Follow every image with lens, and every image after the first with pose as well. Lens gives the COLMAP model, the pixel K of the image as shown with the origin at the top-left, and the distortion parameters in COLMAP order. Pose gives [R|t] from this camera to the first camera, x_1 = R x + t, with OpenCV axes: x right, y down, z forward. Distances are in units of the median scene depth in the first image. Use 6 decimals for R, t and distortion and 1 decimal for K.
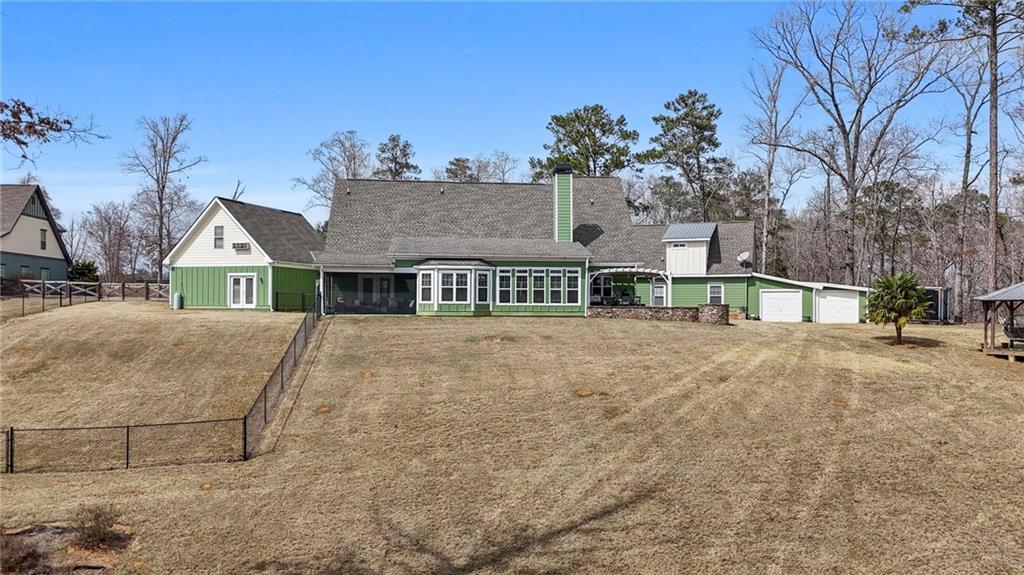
lens RADIAL K [[779.2, 0, 512.0], [0, 779.2, 287.5], [0, 0, 1]] dist [0.226961, -0.000376]
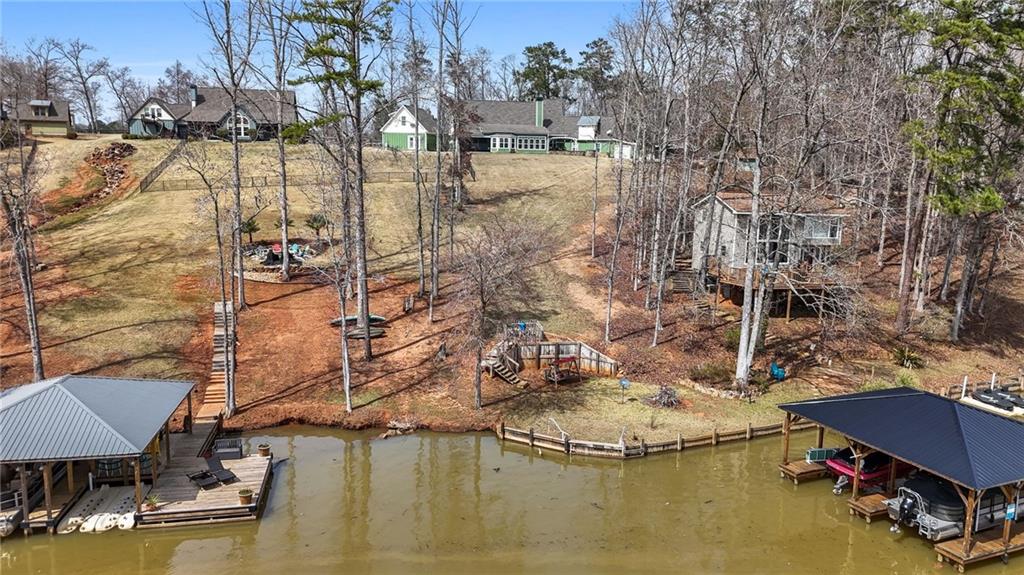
lens RADIAL K [[779.2, 0, 512.0], [0, 779.2, 287.5], [0, 0, 1]] dist [0.226961, -0.000376]
pose [[0.997231, 0.001175, 0.074356, -0.230184], [-0.014198, 0.984490, 0.174866, 0.015943], [-0.072997, -0.175437, 0.981781, -1.766947]]
